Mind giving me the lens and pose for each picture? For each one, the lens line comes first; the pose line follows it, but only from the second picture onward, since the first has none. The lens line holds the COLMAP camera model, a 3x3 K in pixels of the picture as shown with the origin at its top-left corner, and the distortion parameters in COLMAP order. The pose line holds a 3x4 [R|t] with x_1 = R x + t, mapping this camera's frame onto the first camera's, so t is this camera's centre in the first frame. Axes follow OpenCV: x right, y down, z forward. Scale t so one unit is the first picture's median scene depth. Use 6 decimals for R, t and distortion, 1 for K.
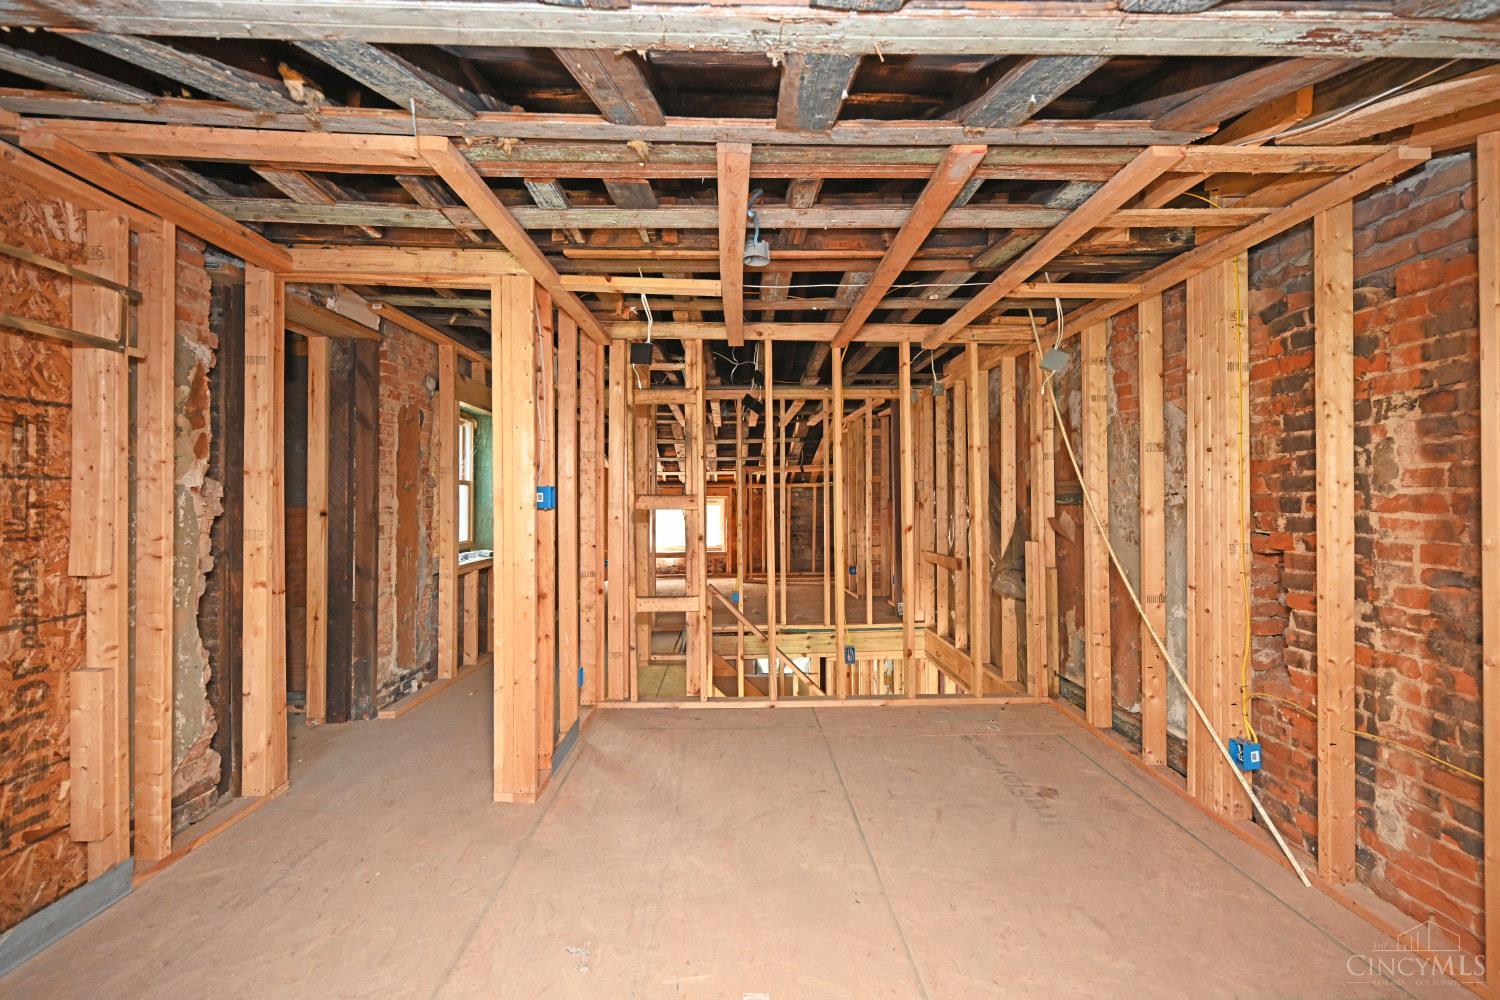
lens RADIAL K [[583.5, 0, 750.5], [0, 583.5, 496.9], [0, 0, 1]] dist [-0.002680, 0.000441]
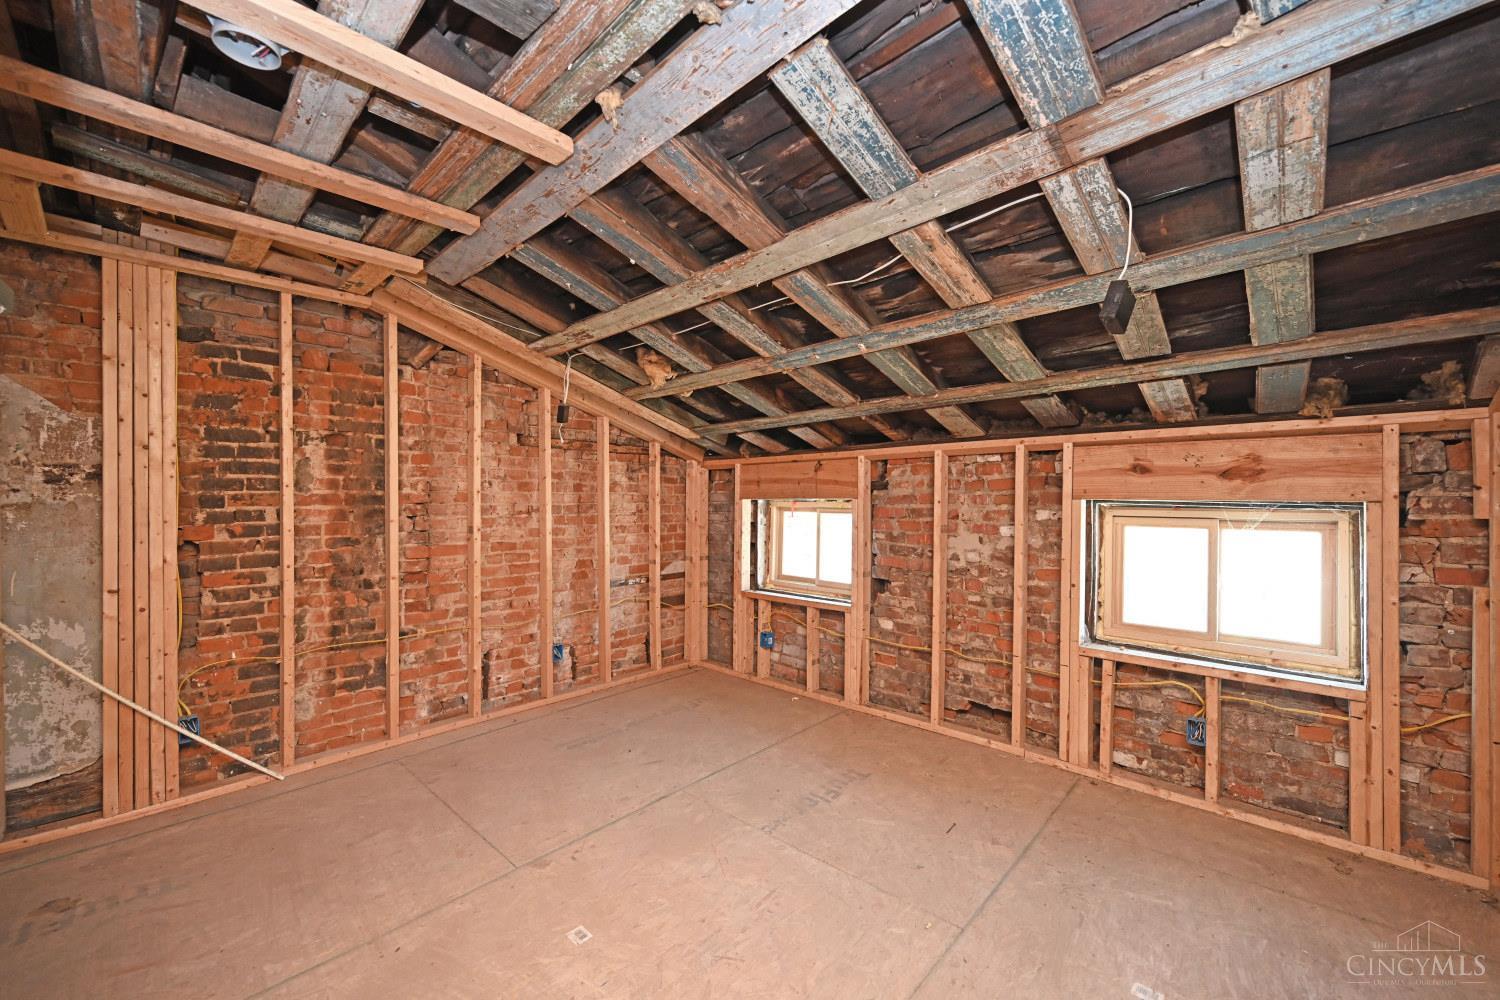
lens RADIAL K [[583.5, 0, 748.5], [0, 583.5, 495.1], [0, 0, 1]] dist [-0.002680, 0.000441]
pose [[-0.711003, 0.002914, 0.703182, -0.861290], [-0.001811, 0.999981, -0.005975, 0.006540], [-0.703186, -0.005521, -0.710984, 1.317298]]
